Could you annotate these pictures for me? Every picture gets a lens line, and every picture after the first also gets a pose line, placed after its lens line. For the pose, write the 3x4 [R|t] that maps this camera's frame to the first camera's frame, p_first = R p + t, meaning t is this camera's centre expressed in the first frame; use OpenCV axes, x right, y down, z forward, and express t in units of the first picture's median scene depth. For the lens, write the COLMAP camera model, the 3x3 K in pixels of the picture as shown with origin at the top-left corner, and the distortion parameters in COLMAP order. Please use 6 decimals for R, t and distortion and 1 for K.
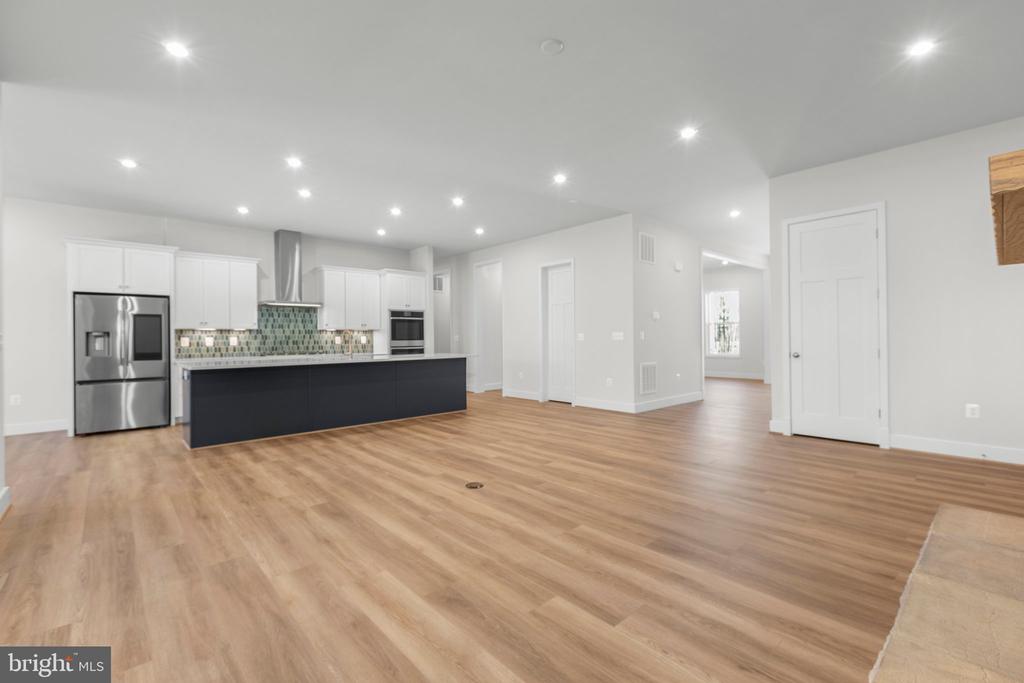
lens RADIAL K [[447.7, 0, 515.3], [0, 447.7, 337.2], [0, 0, 1]] dist [0.000856, -0.000420]
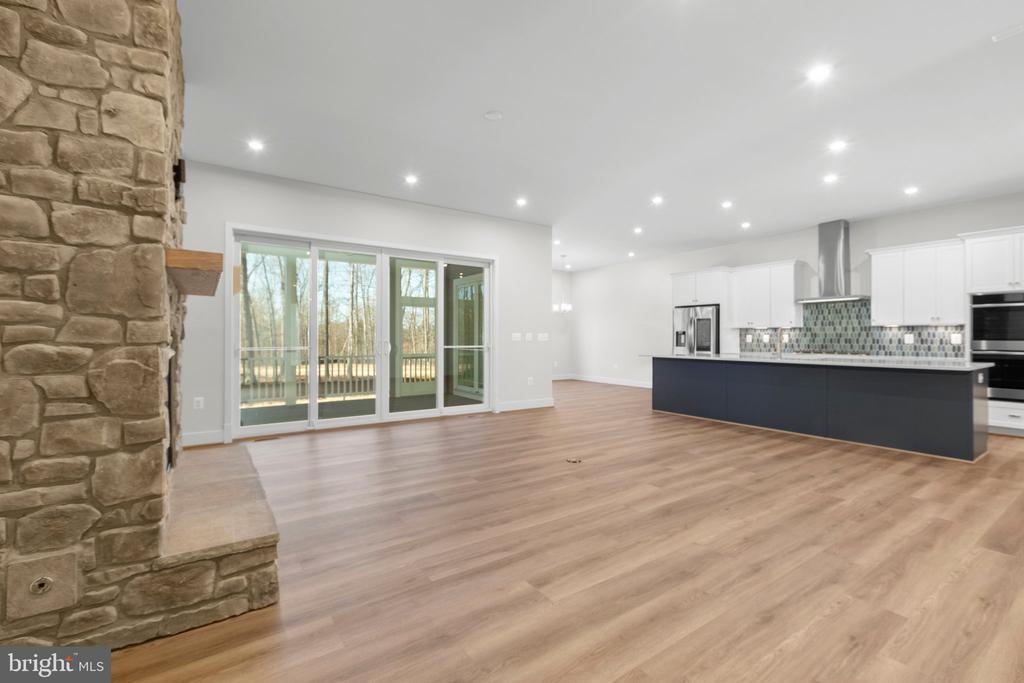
lens RADIAL K [[447.7, 0, 512.7], [0, 447.7, 339.4], [0, 0, 1]] dist [0.000856, -0.000420]
pose [[-0.126914, 0.014718, -0.991804, 0.510522], [0.001061, 0.999891, 0.014702, -0.005102], [0.991913, 0.000814, -0.126916, 0.453248]]
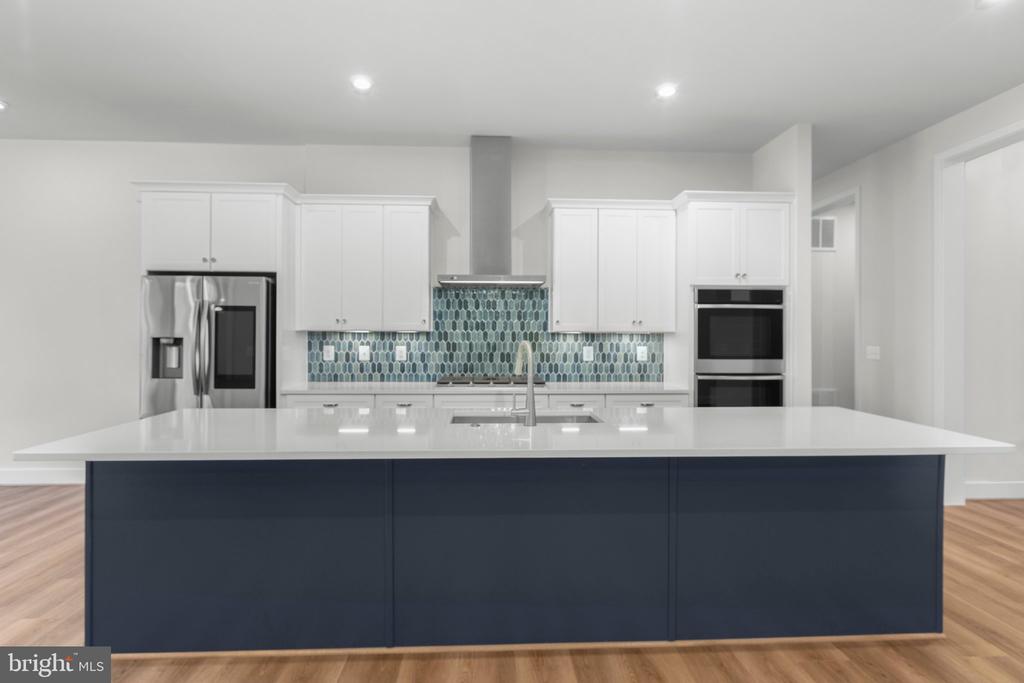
lens RADIAL K [[537.1, 0, 509.0], [0, 537.1, 334.1], [0, 0, 1]] dist [0.007068, 0.000831]
pose [[0.771212, 0.016171, -0.636373, -0.100612], [-0.012029, 0.999869, 0.010830, -0.021826], [0.636465, -0.000697, 0.771305, 0.543739]]
